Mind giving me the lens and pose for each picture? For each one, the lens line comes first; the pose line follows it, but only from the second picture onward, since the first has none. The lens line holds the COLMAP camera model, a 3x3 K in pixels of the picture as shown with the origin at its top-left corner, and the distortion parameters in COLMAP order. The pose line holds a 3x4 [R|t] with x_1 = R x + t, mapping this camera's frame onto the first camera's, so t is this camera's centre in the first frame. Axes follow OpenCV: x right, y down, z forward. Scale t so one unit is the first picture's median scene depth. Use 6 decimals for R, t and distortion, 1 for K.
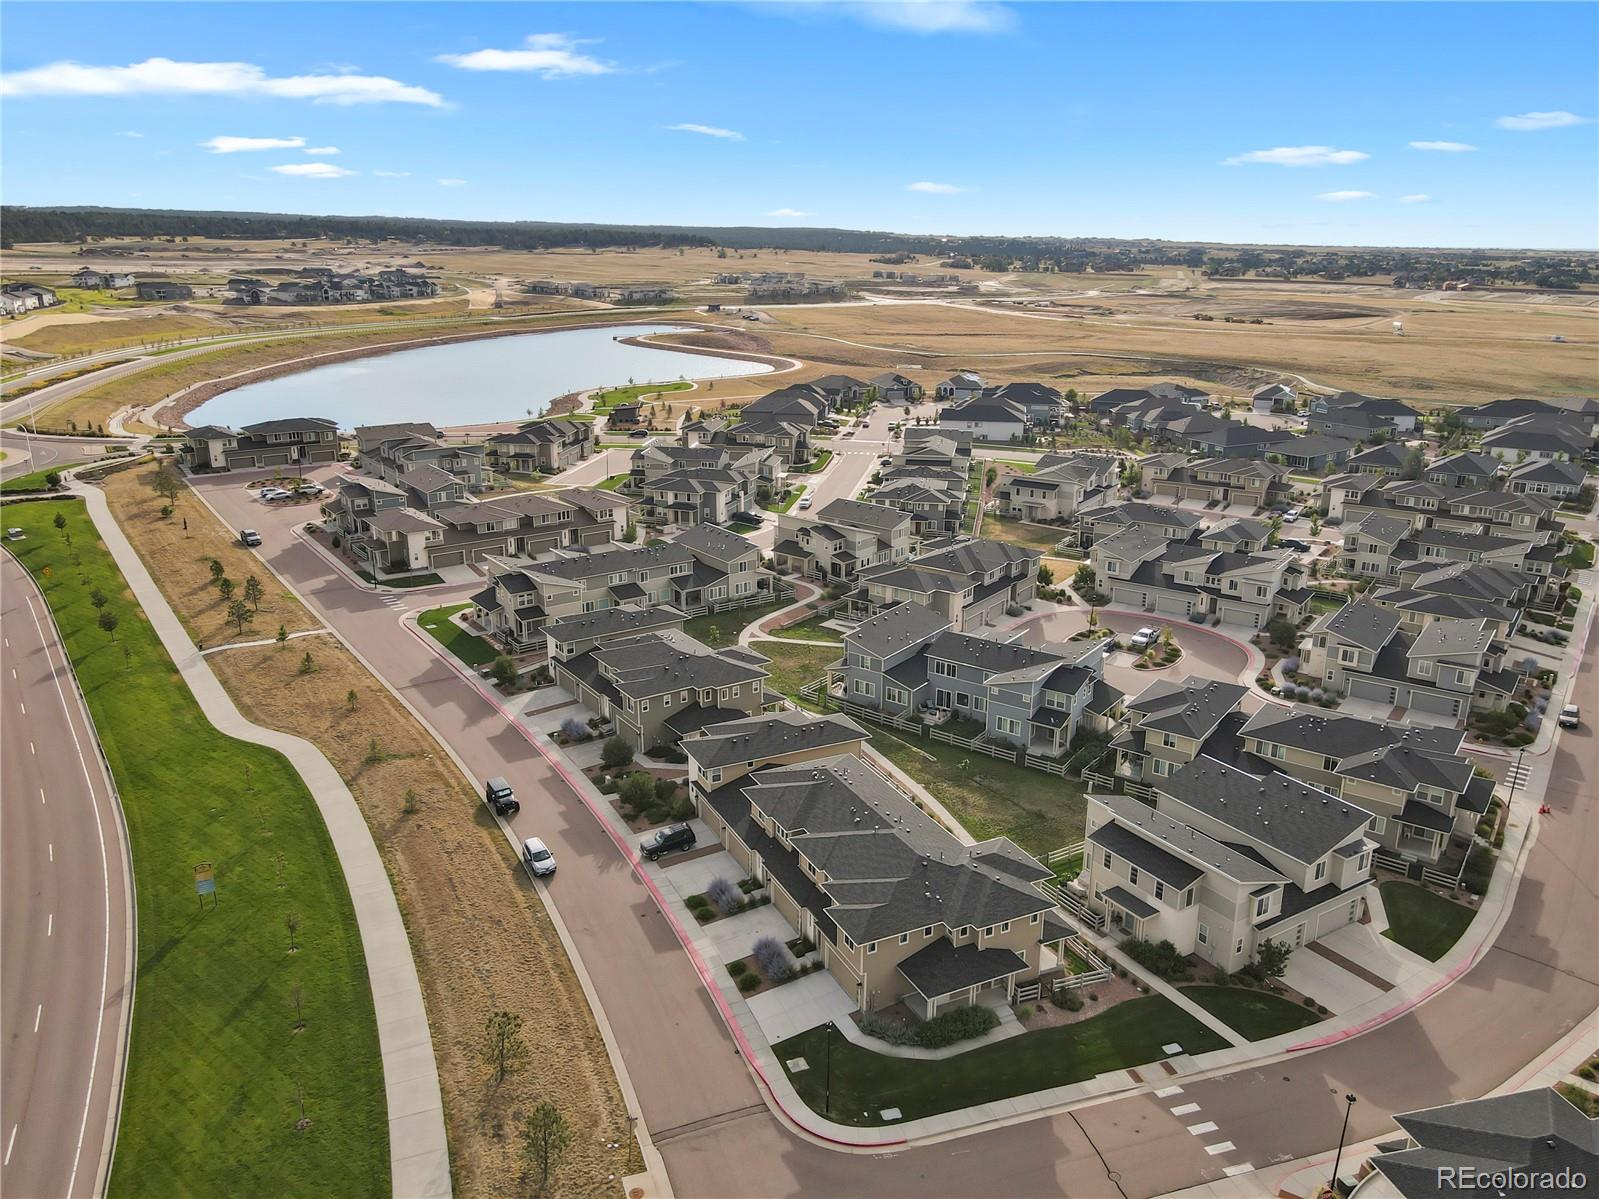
lens RADIAL K [[1107.2, 0, 796.8], [0, 1107.2, 598.2], [0, 0, 1]] dist [-0.023927, 0.010490]
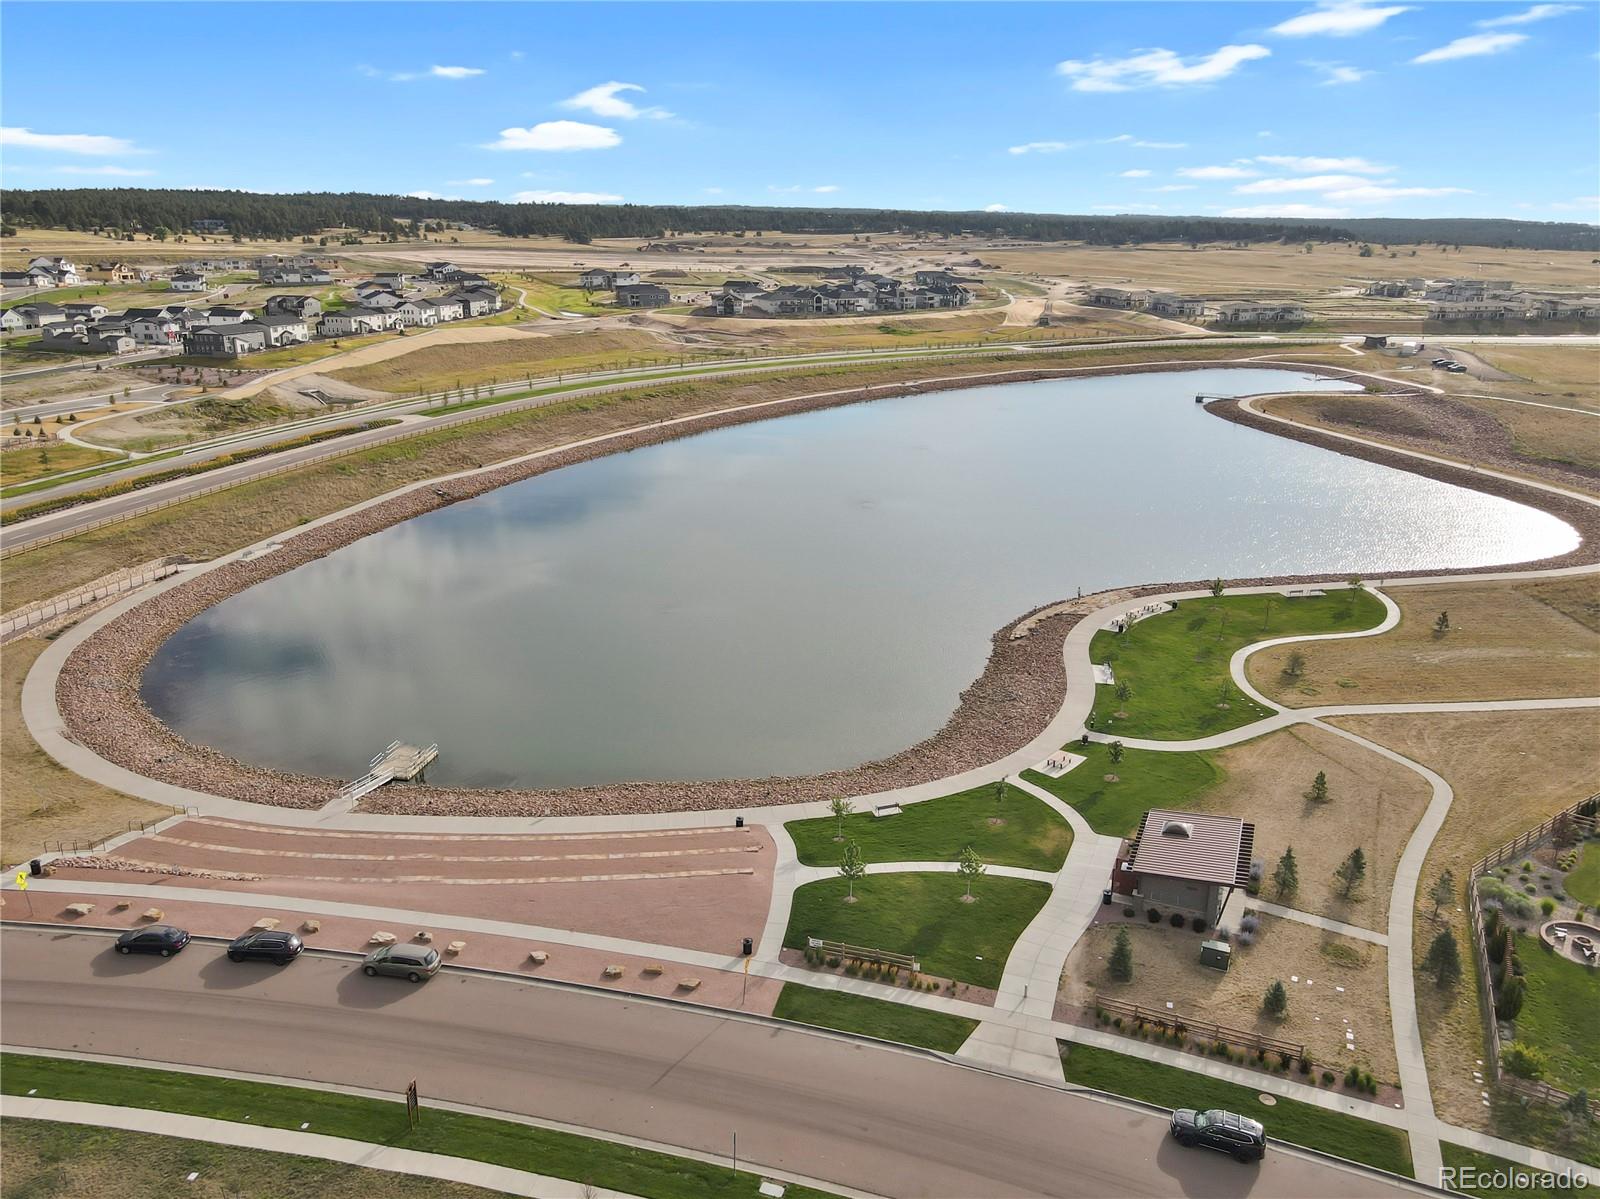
lens RADIAL K [[1107.9, 0, 802.1], [0, 1107.9, 600.6], [0, 0, 1]] dist [-0.023927, 0.010490]
pose [[0.876384, 0.143644, -0.459692, -0.046590], [-0.140924, 0.989194, 0.040437, -0.088511], [0.460533, 0.029344, 0.887157, 0.278255]]
